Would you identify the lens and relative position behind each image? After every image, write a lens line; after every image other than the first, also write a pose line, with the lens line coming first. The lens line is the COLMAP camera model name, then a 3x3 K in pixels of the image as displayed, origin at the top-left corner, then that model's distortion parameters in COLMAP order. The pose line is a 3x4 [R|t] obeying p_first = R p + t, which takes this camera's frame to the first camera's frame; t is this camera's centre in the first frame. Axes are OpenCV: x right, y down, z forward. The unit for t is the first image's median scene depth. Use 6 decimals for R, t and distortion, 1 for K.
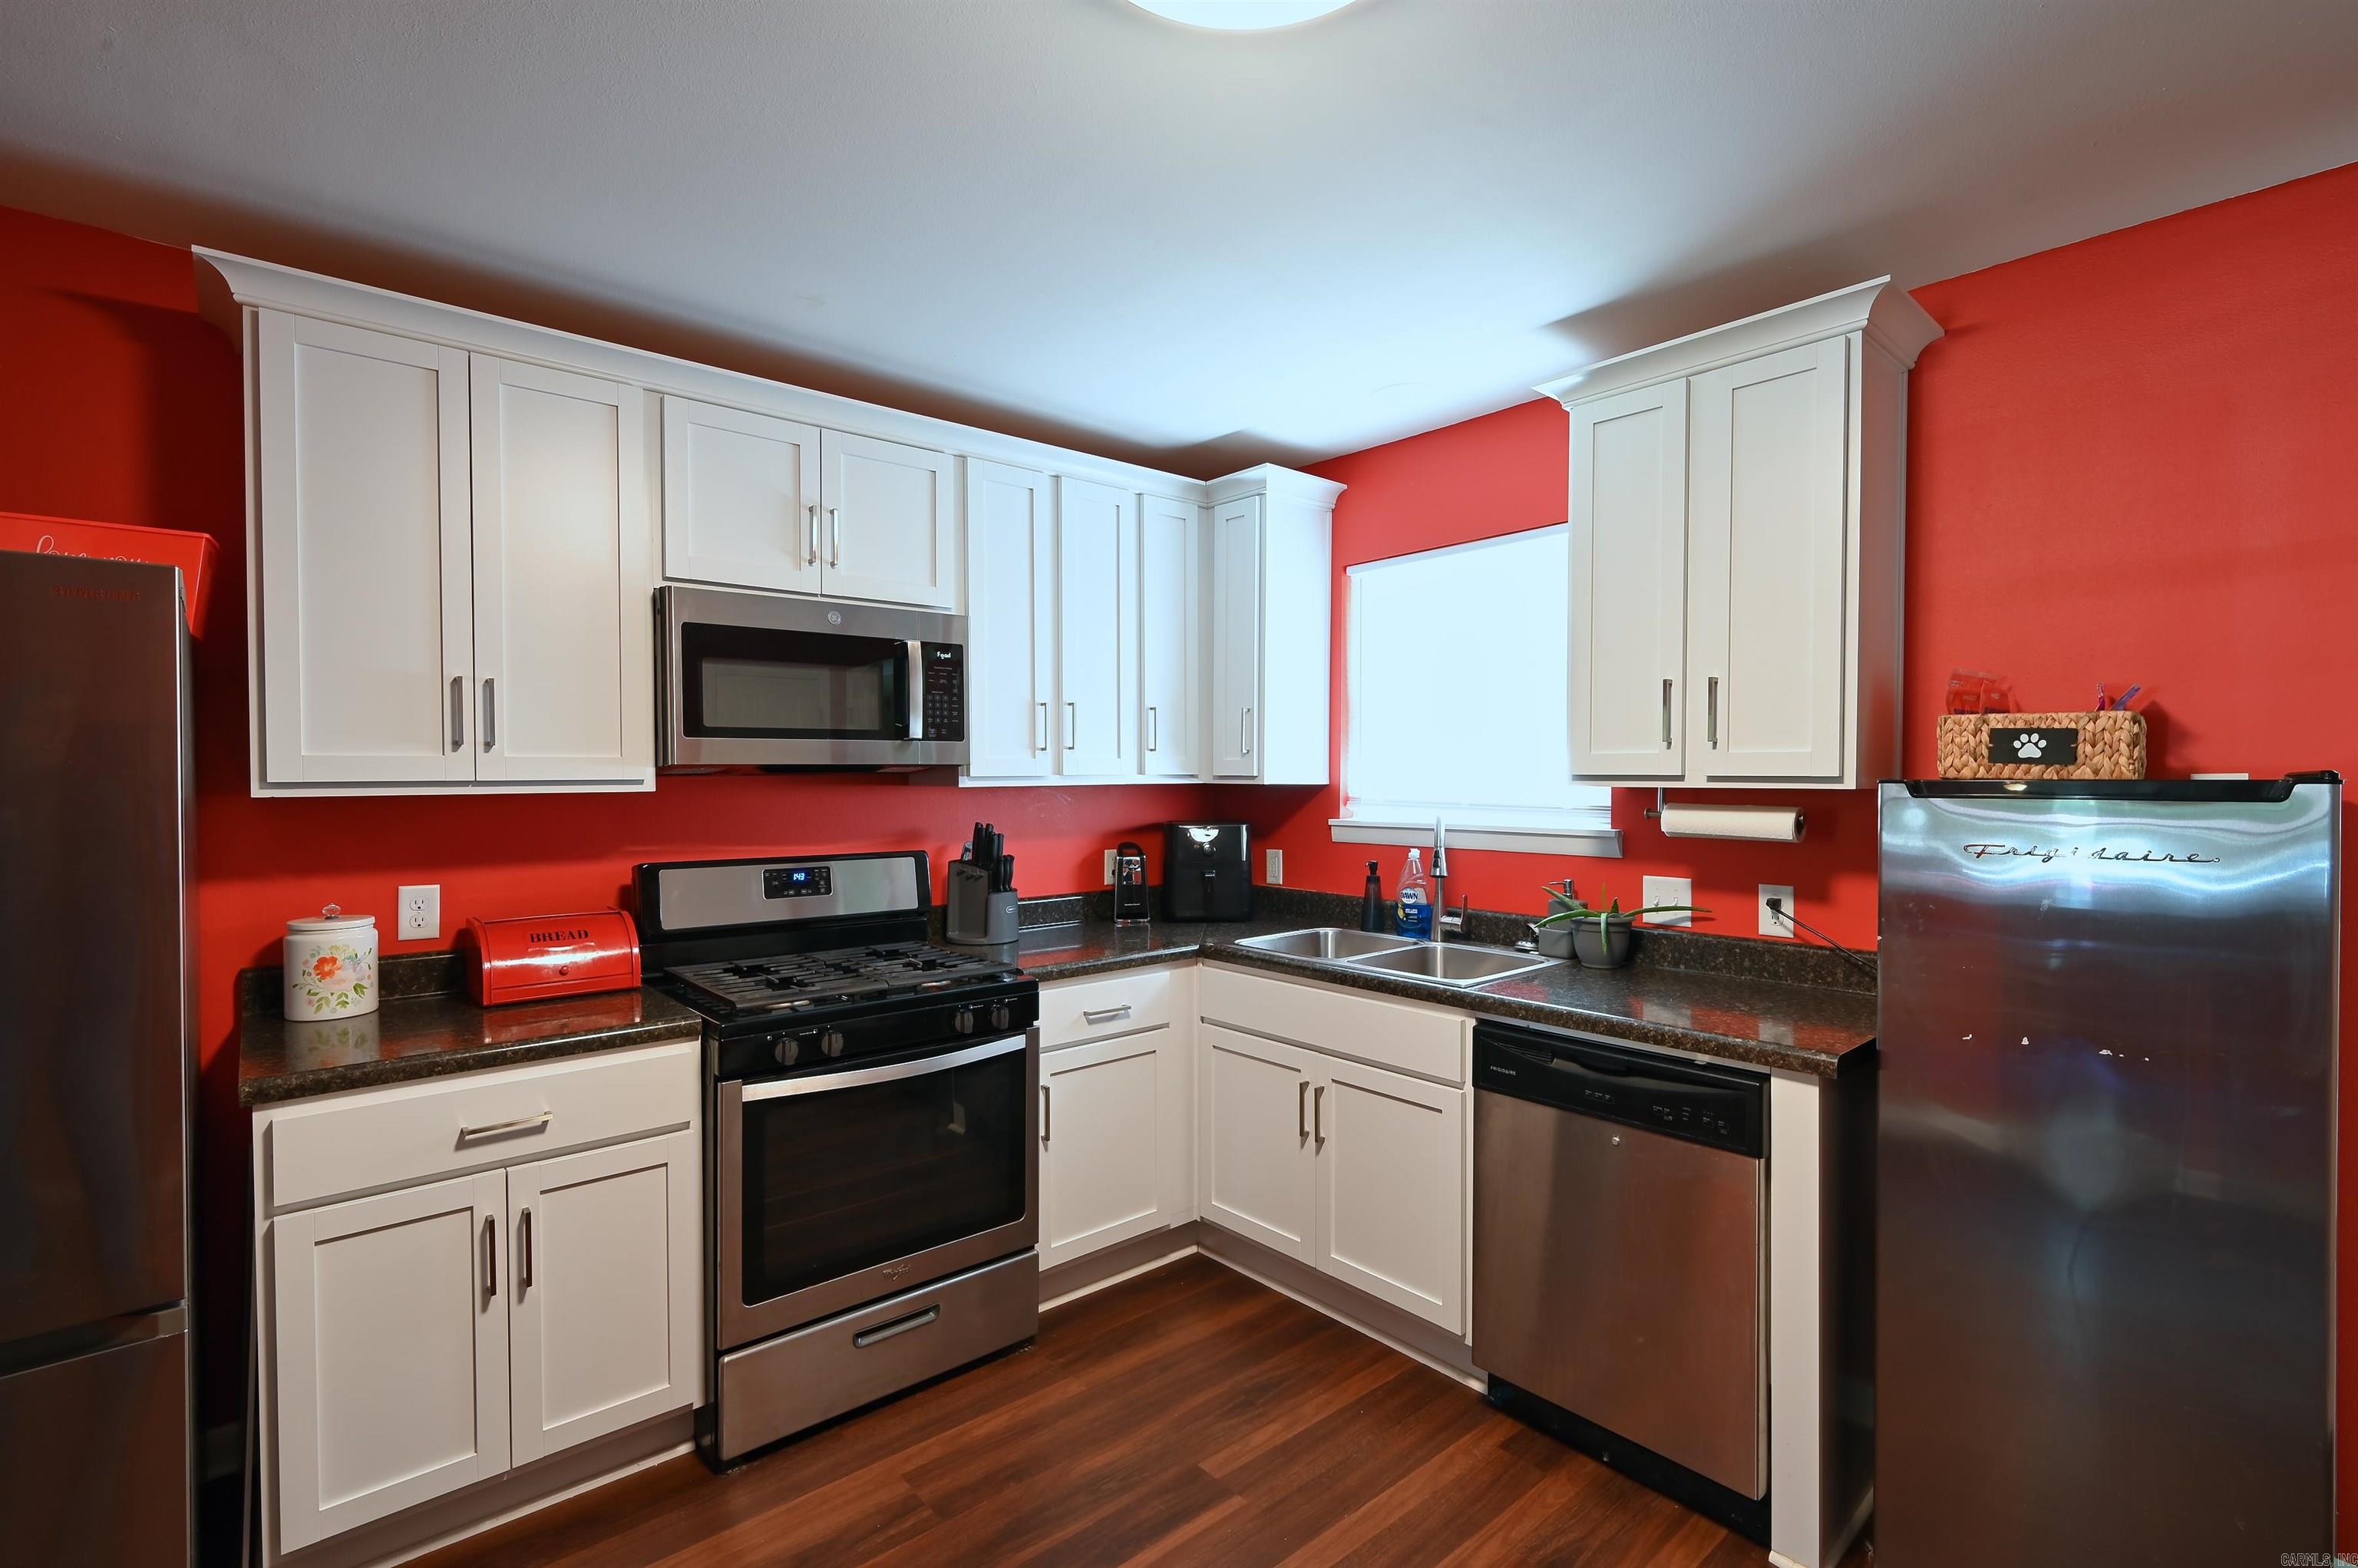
lens RADIAL K [[1091.6, 0, 1179.0], [0, 1091.6, 784.0], [0, 0, 1]] dist [0.000982, -0.000155]
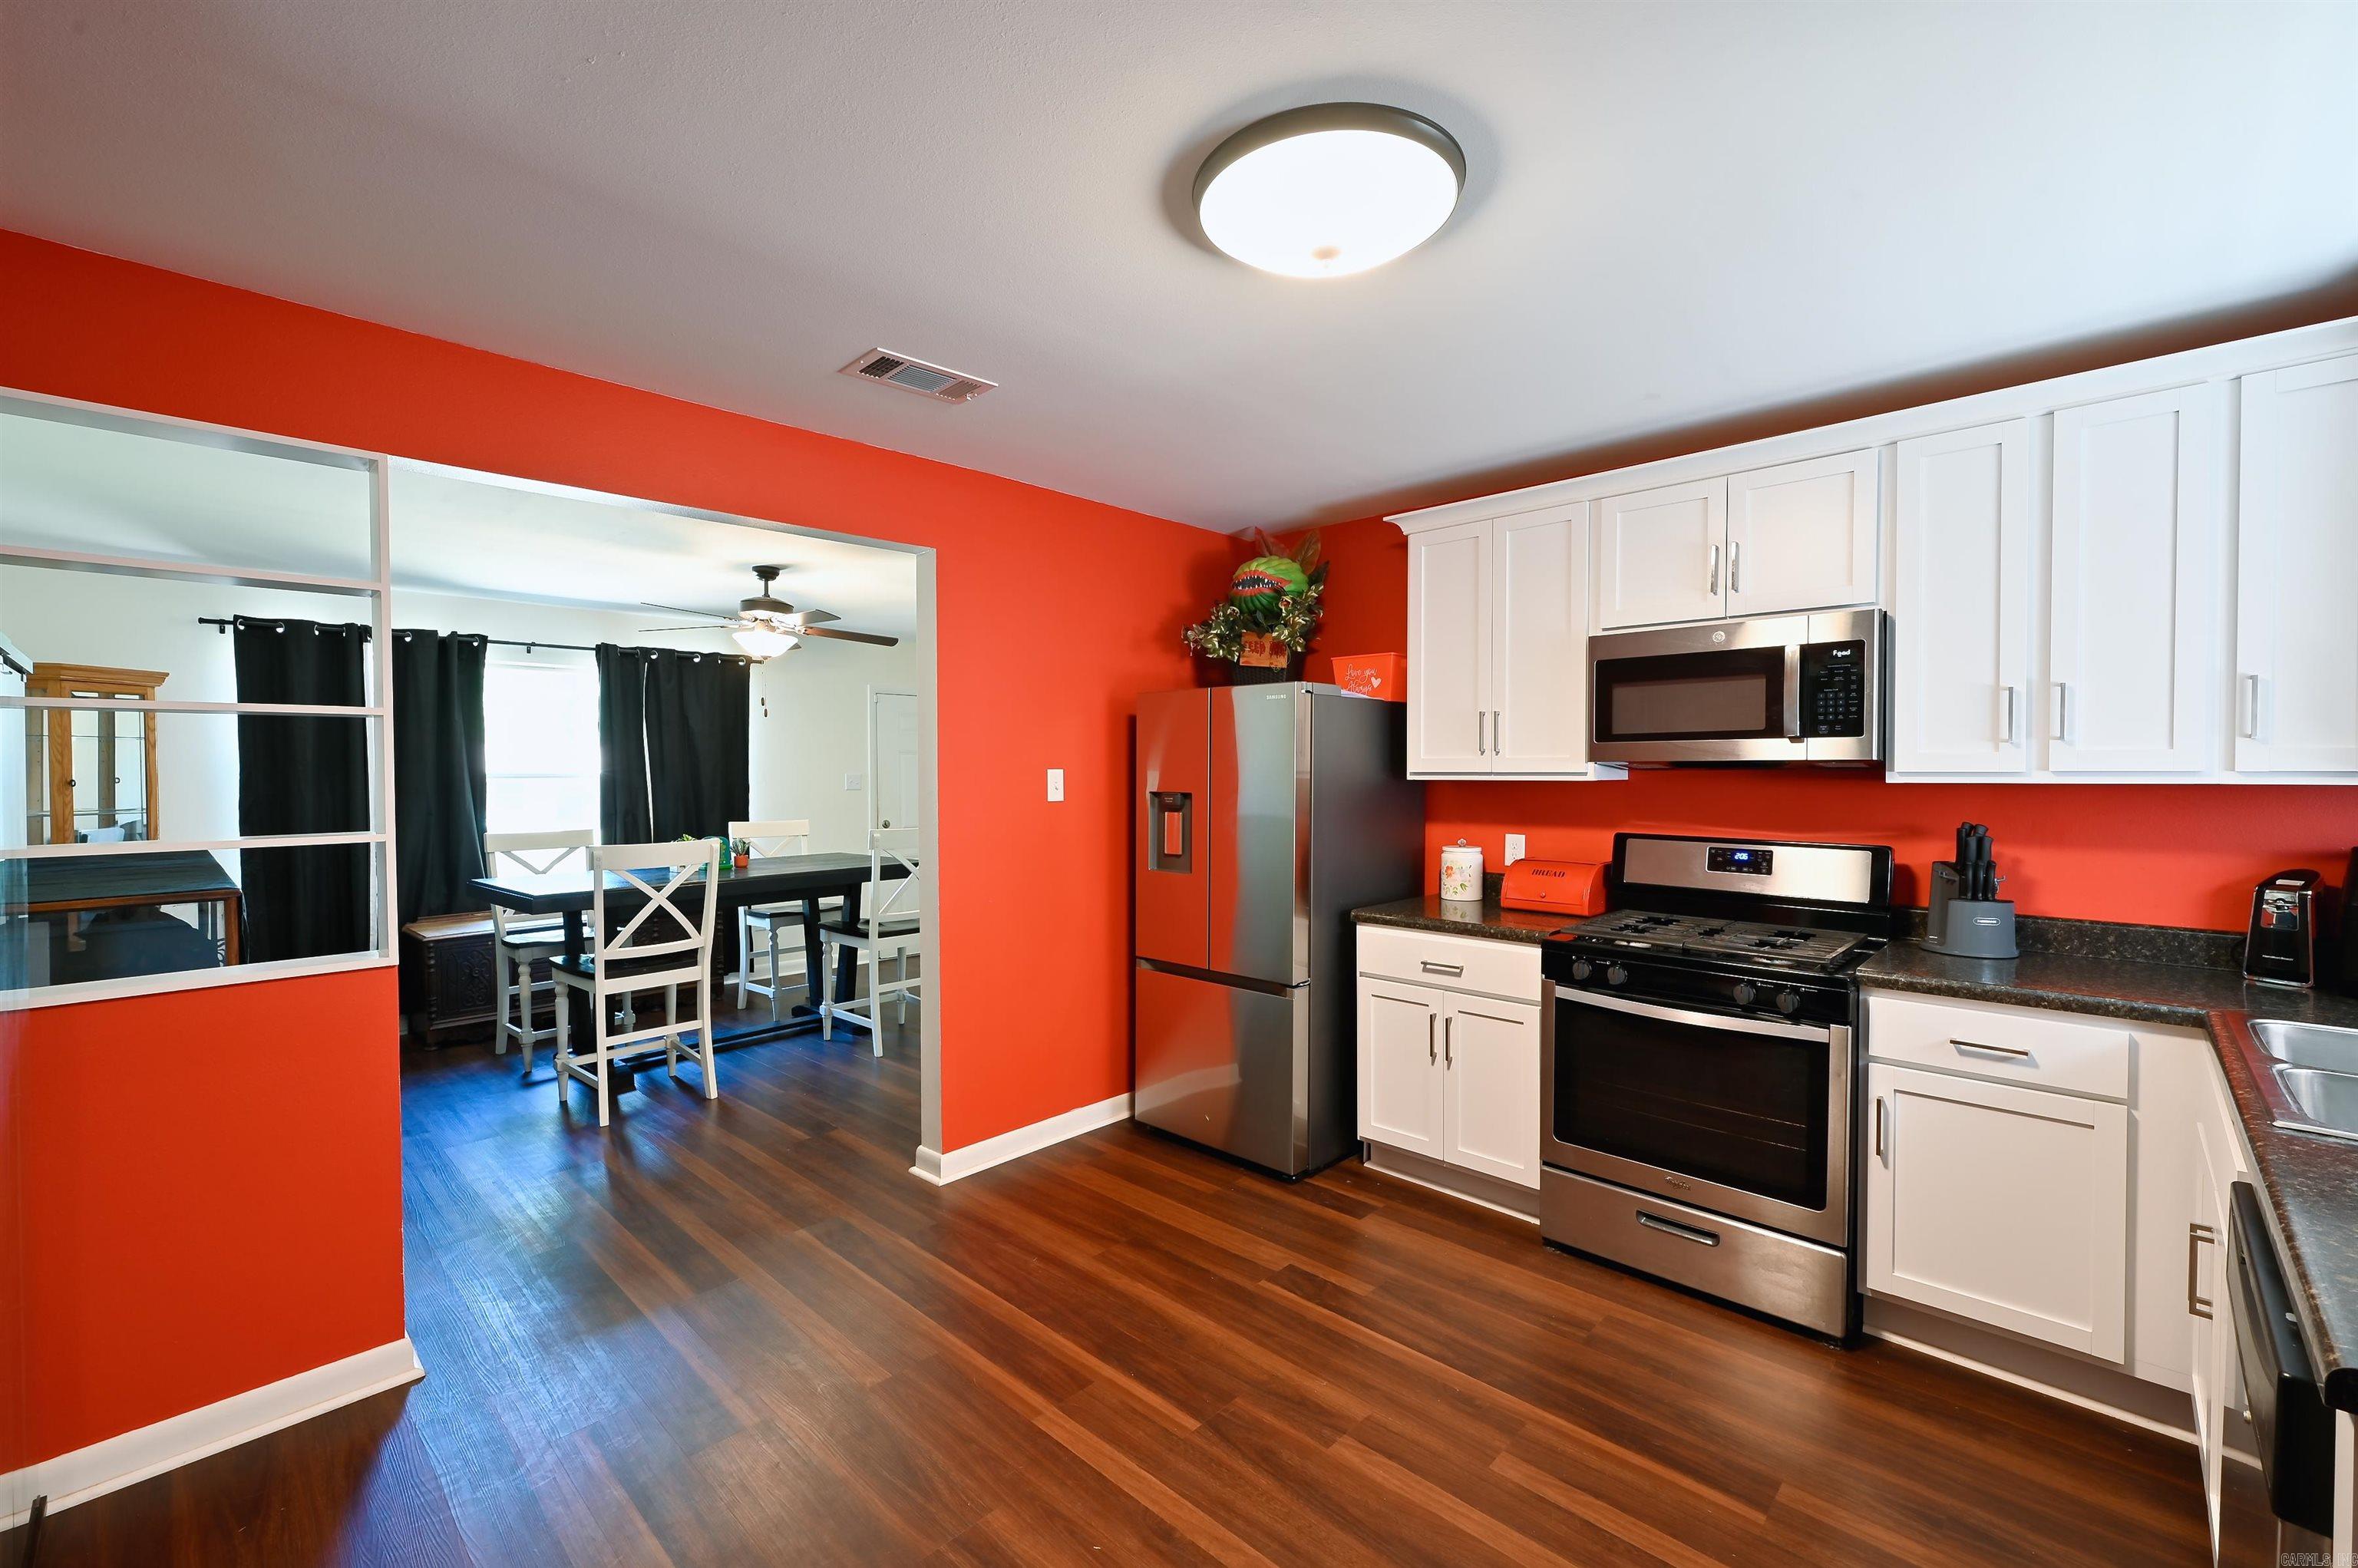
lens RADIAL K [[983.2, 0, 1179.0], [0, 983.2, 784.0], [0, 0, 1]] dist [-0.013590, 0.000186]
pose [[0.071252, 0.018158, -0.997293, 0.754243], [-0.009350, 0.999803, 0.017536, -0.006263], [0.997415, 0.008076, 0.071407, 0.365873]]
